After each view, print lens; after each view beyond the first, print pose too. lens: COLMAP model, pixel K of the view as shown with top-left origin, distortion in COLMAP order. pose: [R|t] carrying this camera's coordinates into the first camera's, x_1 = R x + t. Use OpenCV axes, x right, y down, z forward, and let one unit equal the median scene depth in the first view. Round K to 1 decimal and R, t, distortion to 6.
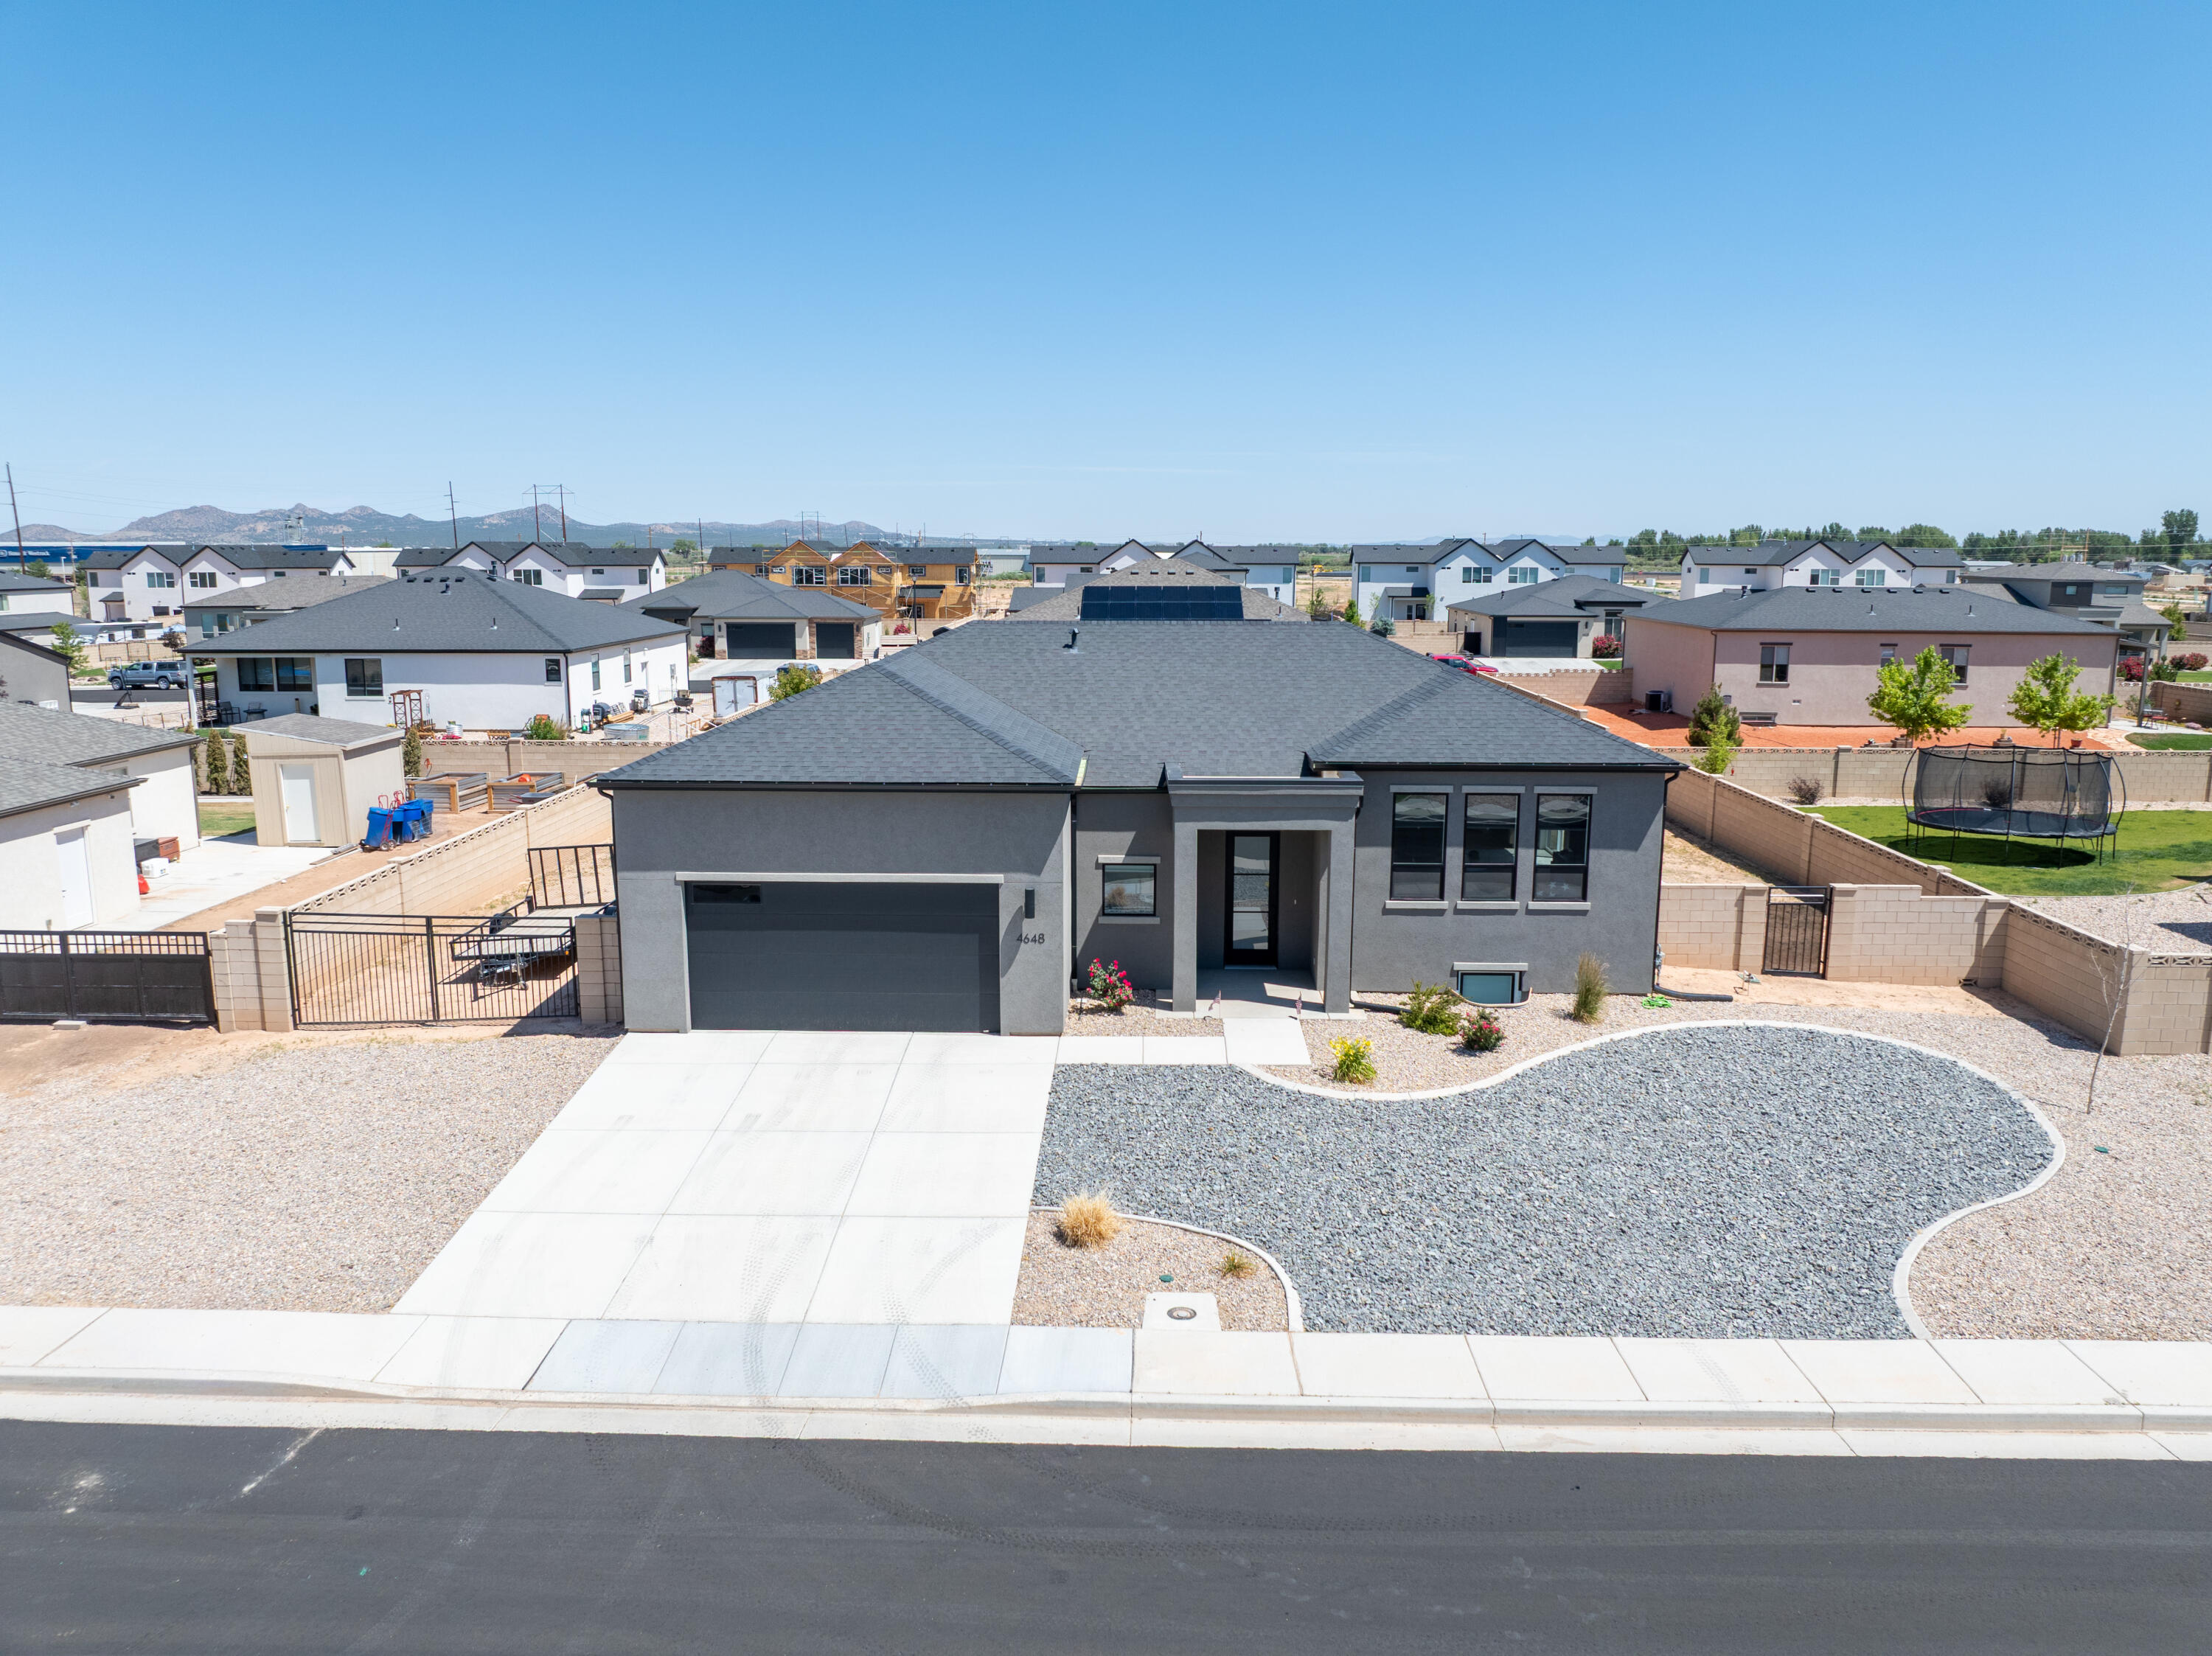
lens RADIAL K [[1556.3, 0, 1109.1], [0, 1556.3, 829.6], [0, 0, 1]] dist [-0.037956, 0.004889]
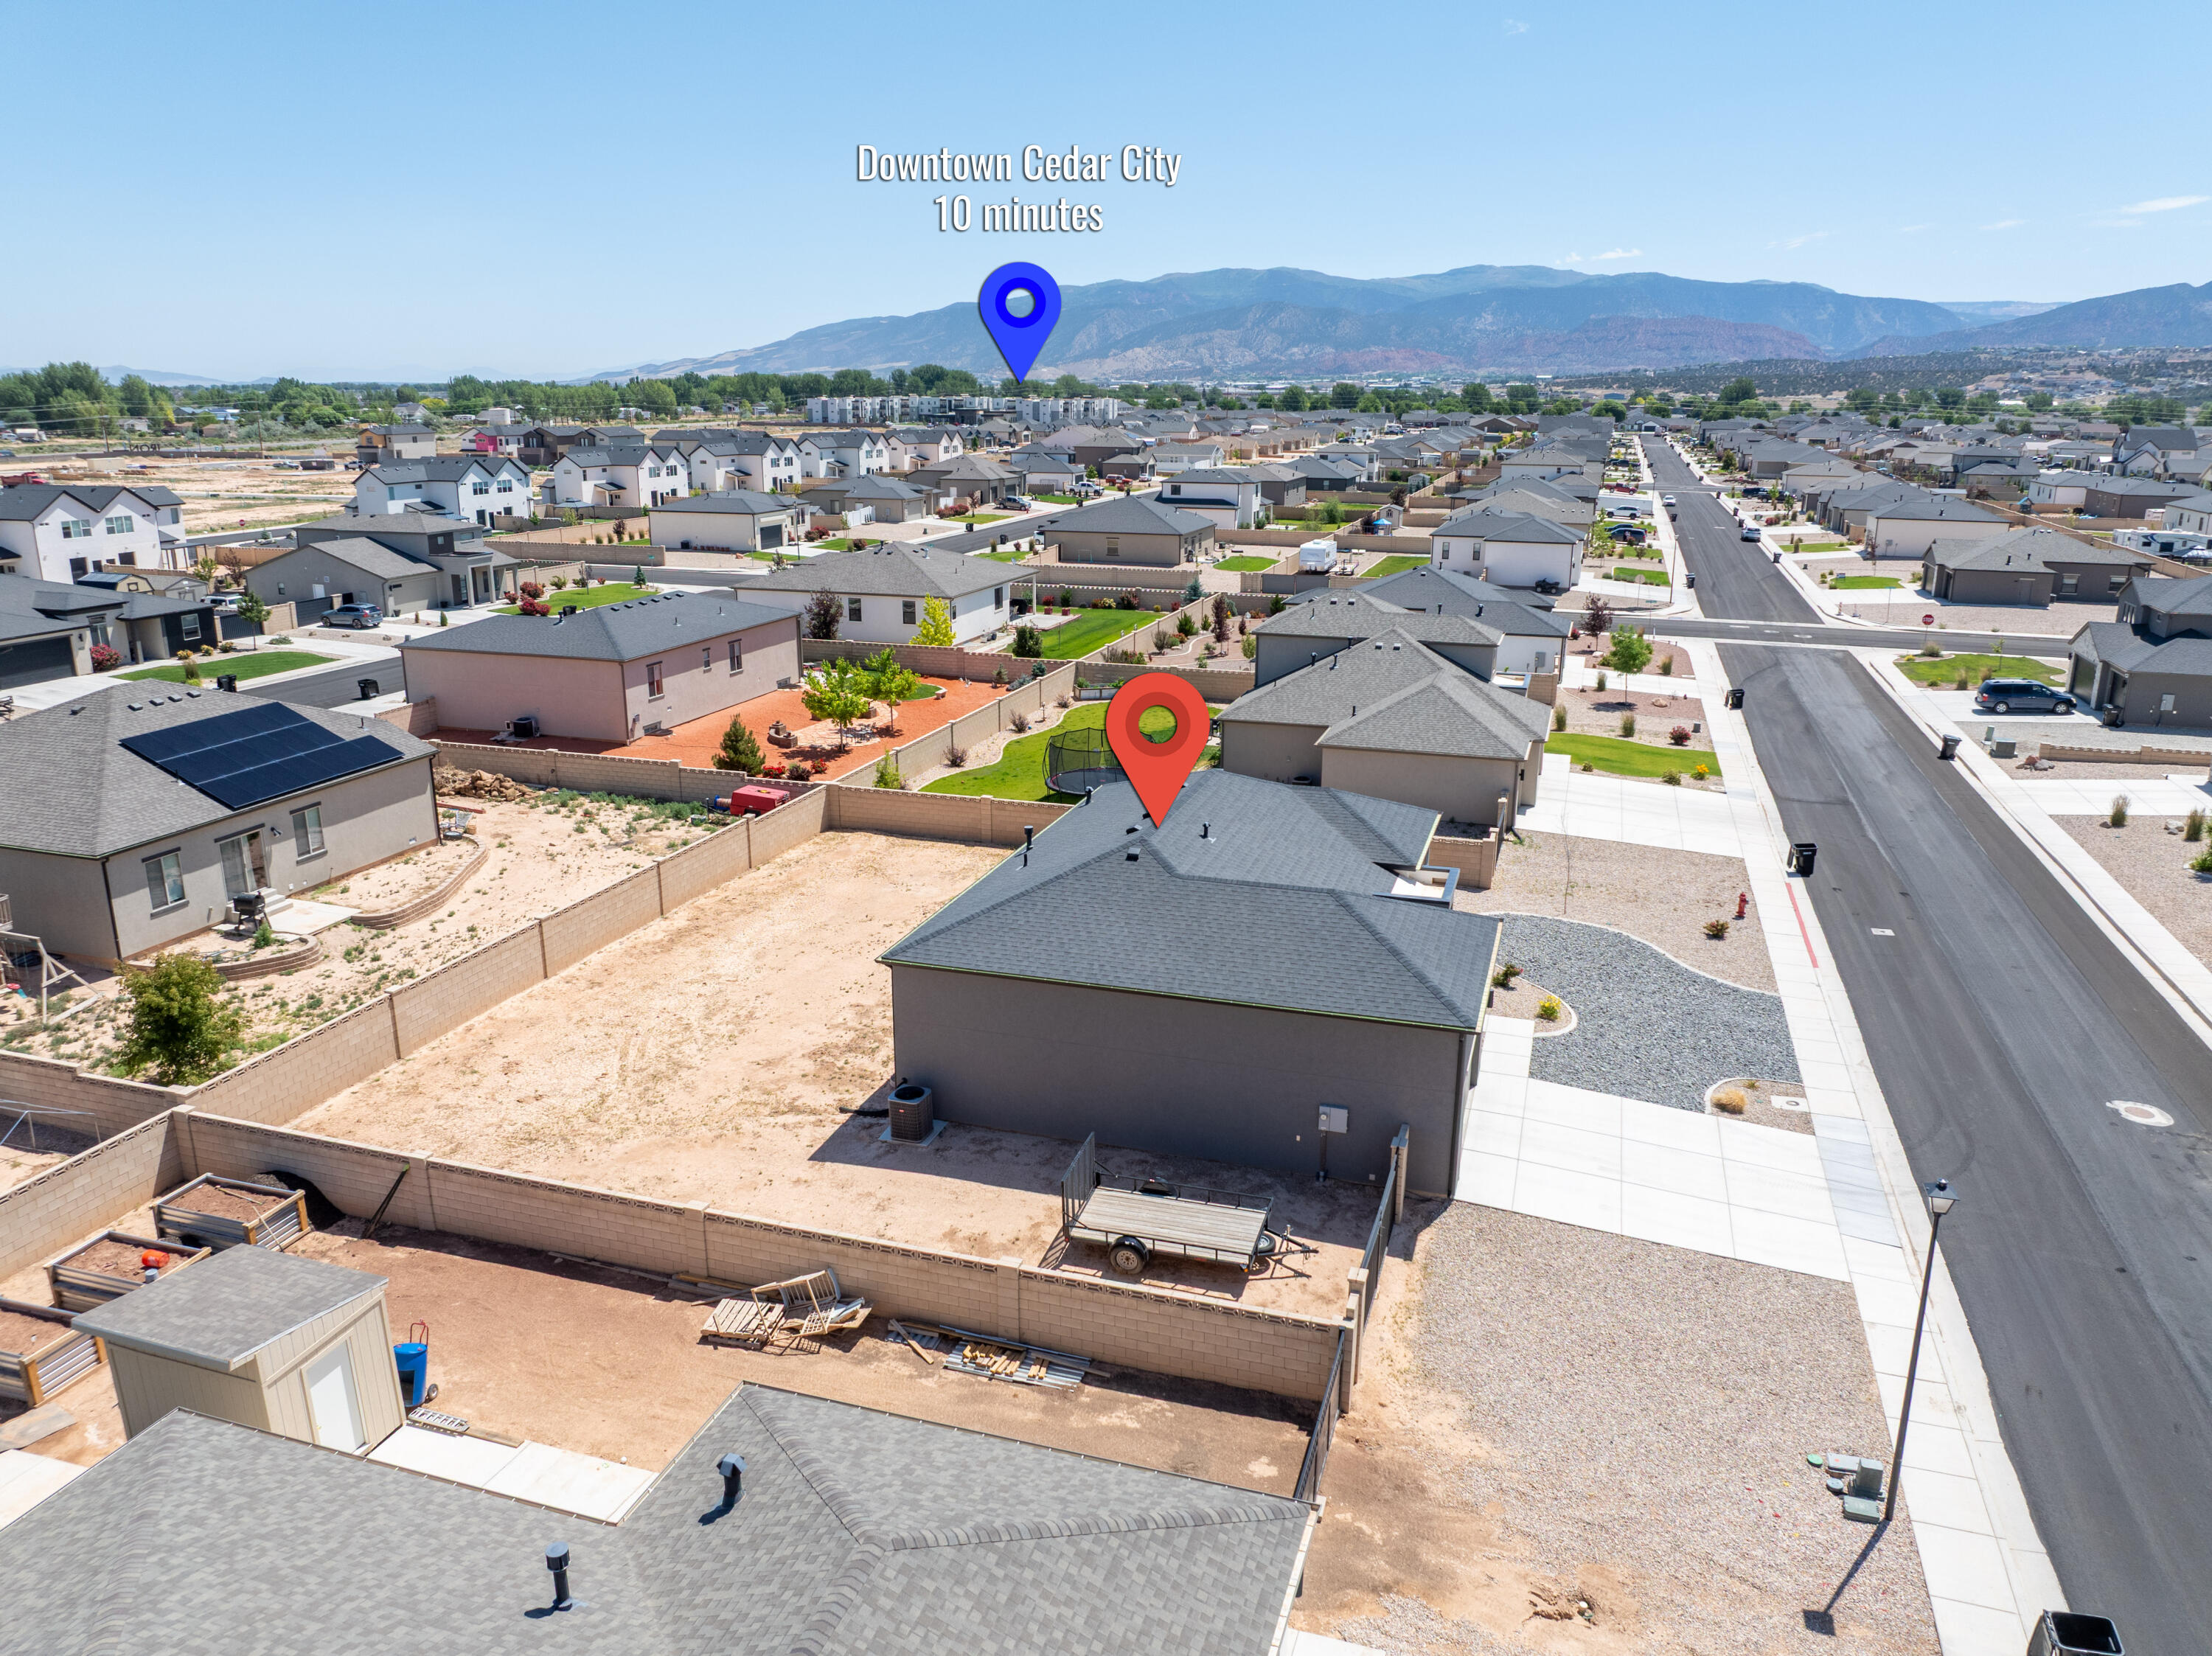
lens RADIAL K [[1556.3, 0, 1109.1], [0, 1556.3, 829.6], [0, 0, 1]] dist [-0.037956, 0.004889]
pose [[0.276440, -0.263540, 0.924190, -1.374732], [0.168645, 0.960045, 0.223320, -0.468979], [-0.946118, 0.094126, 0.309839, 0.729499]]
